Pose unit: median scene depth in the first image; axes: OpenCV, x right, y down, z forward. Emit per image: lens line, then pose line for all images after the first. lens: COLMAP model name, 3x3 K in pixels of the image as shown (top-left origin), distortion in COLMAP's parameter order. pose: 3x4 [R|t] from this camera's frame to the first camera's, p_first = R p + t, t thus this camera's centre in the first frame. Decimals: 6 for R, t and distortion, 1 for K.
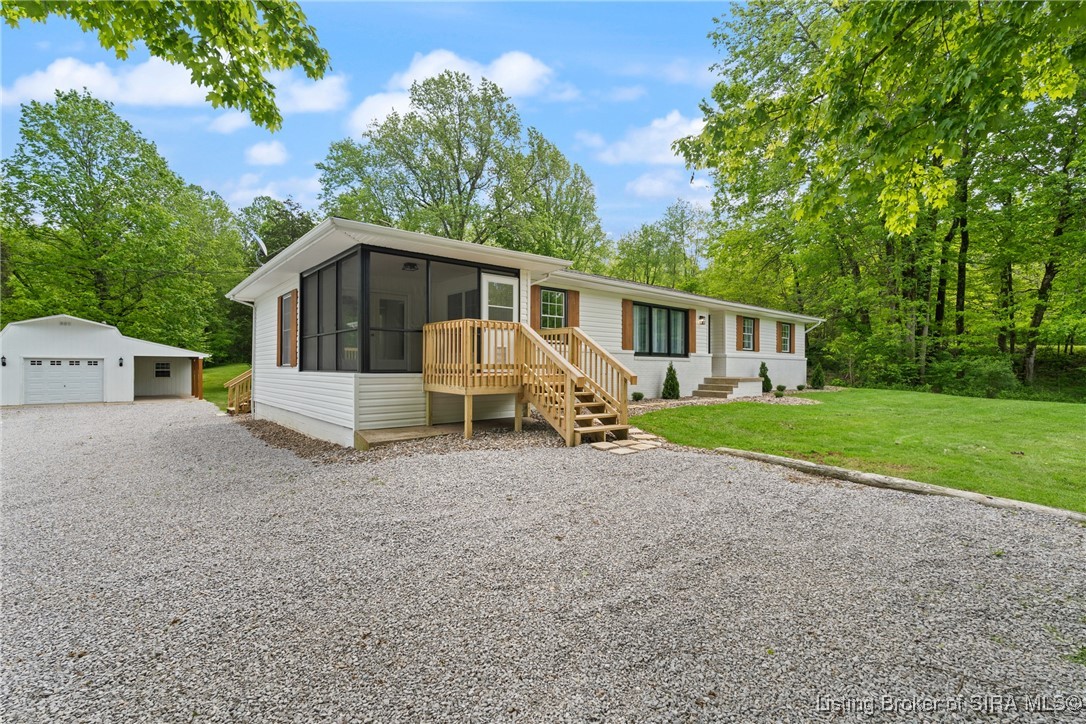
lens RADIAL K [[482.0, 0, 540.2], [0, 482.0, 361.2], [0, 0, 1]] dist [-0.001662, -0.000348]
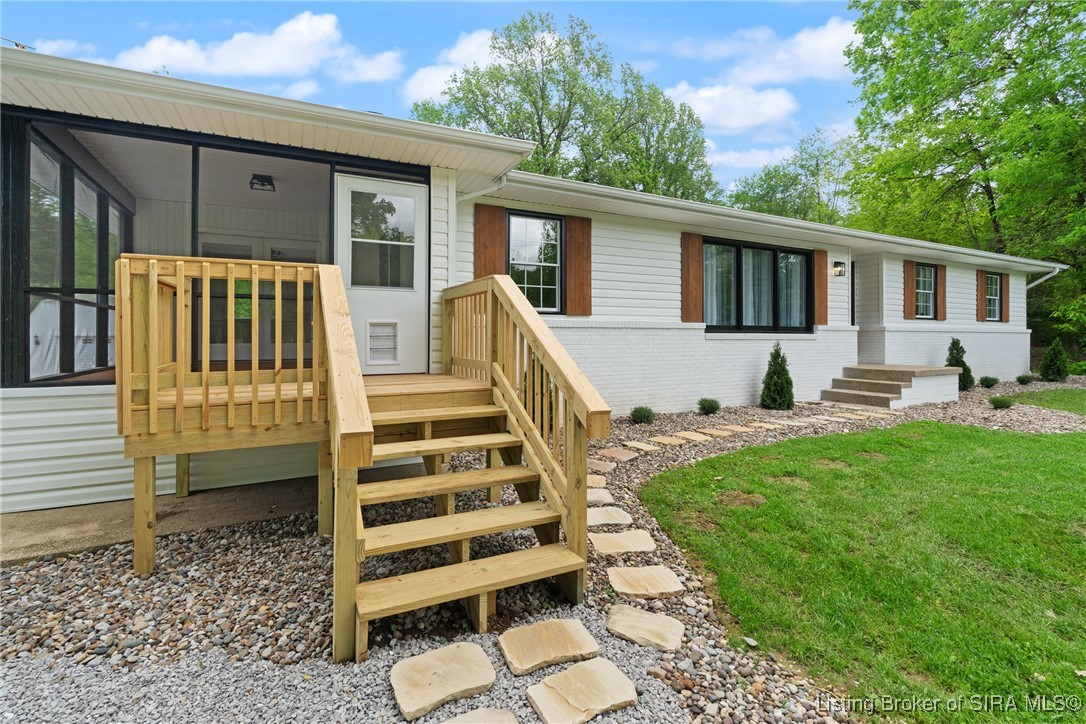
lens RADIAL K [[499.9, 0, 542.6], [0, 499.9, 334.6], [0, 0, 1]] dist [-0.000764, -0.000392]
pose [[0.975601, -0.006991, -0.219439, 0.116085], [0.008190, 0.999956, 0.004556, -0.010661], [0.219398, -0.006242, 0.975616, 0.325501]]
